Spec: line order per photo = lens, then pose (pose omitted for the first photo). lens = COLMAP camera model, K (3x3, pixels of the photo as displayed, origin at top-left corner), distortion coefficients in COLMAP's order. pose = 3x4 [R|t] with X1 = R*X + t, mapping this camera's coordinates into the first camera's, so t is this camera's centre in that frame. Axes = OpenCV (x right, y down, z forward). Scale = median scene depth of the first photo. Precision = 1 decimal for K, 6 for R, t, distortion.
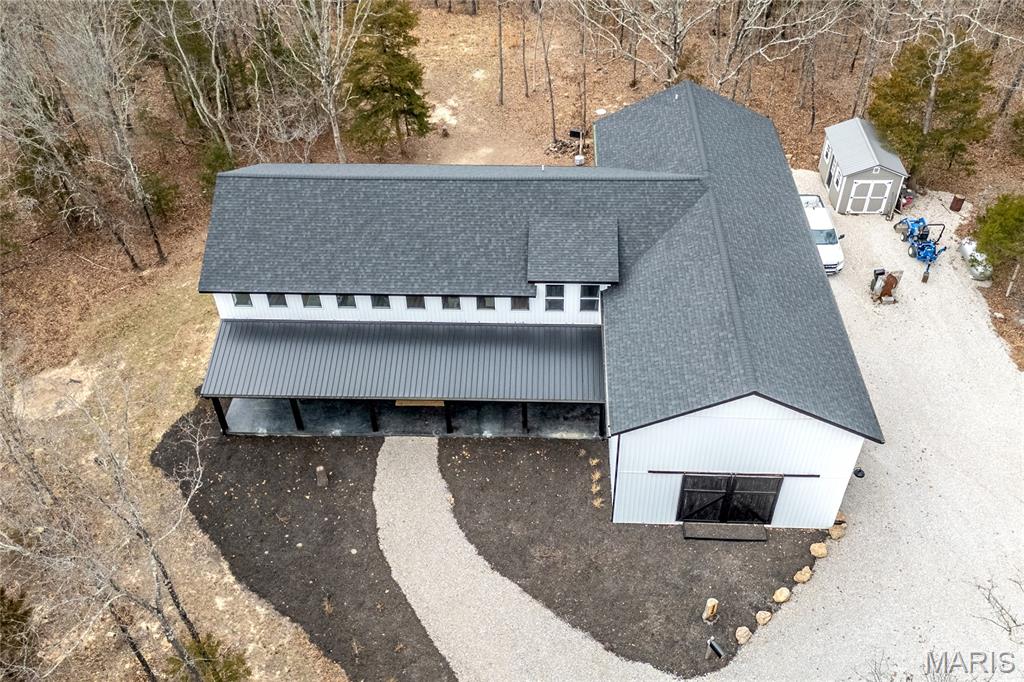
lens RADIAL K [[889.5, 0, 514.9], [0, 889.5, 352.1], [0, 0, 1]] dist [0.074352, -0.079378]
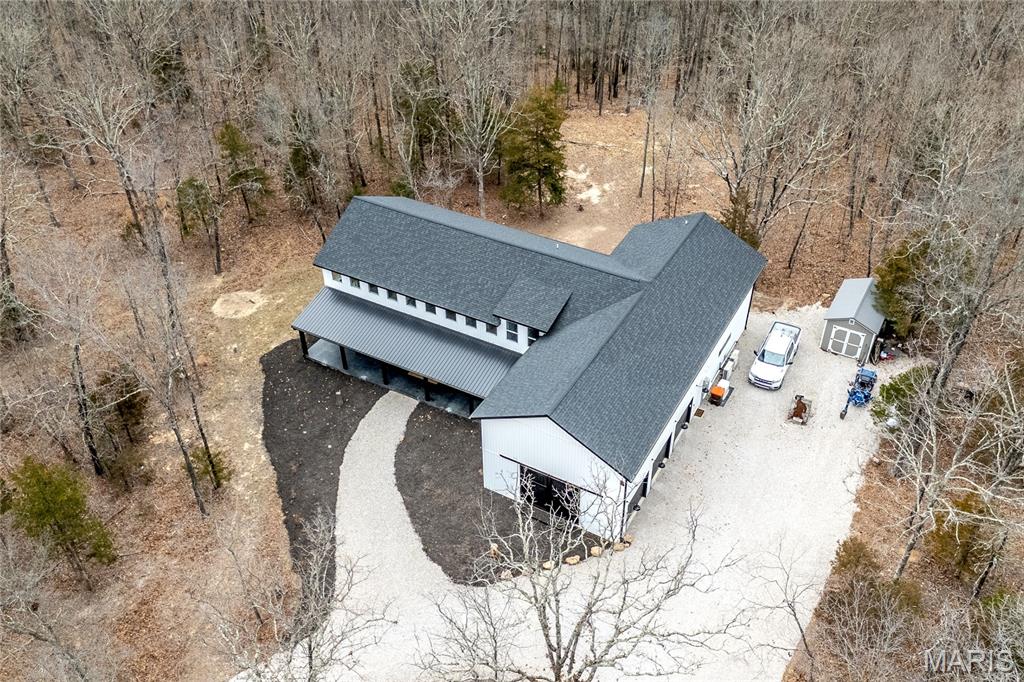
lens RADIAL K [[889.5, 0, 514.9], [0, 889.5, 352.1], [0, 0, 1]] dist [0.074352, -0.079378]
pose [[0.892950, 0.293094, -0.341667, 0.530629], [-0.311866, 0.950126, -0.000012, -0.030087], [0.324623, 0.106565, 0.939821, -0.334190]]
